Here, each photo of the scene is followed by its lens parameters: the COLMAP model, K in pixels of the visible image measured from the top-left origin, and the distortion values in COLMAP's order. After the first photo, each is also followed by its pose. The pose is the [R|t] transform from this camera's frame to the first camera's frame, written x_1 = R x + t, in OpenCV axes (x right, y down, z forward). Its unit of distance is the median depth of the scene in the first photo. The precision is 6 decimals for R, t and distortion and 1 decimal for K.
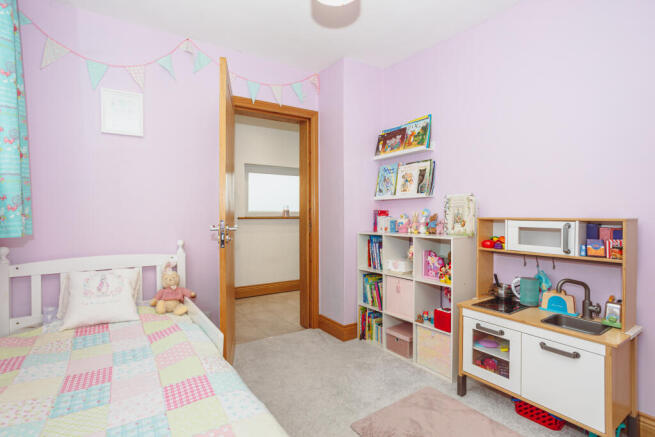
lens RADIAL K [[319.6, 0, 327.5], [0, 319.6, 218.5], [0, 0, 1]] dist [-0.001362, 0.000000]
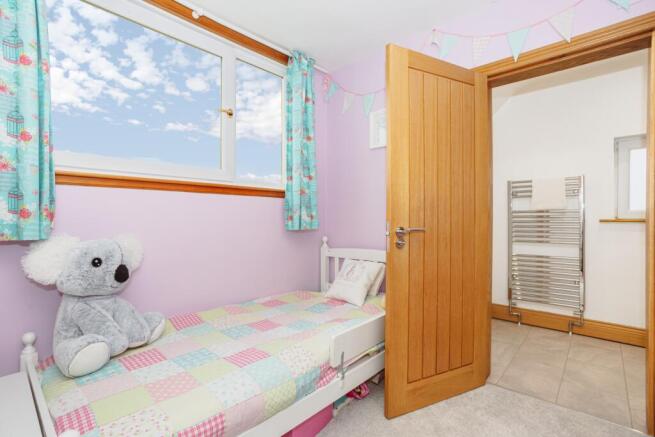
lens RADIAL K [[325.0, 0, 327.5], [0, 325.0, 218.5], [0, 0, 1]] dist [-0.028494, 0.000120]
pose [[0.234655, 0.006610, -0.972056, 0.598932], [-0.011032, 0.999931, 0.004136, -0.006621], [0.972016, 0.009753, 0.234711, 0.695717]]
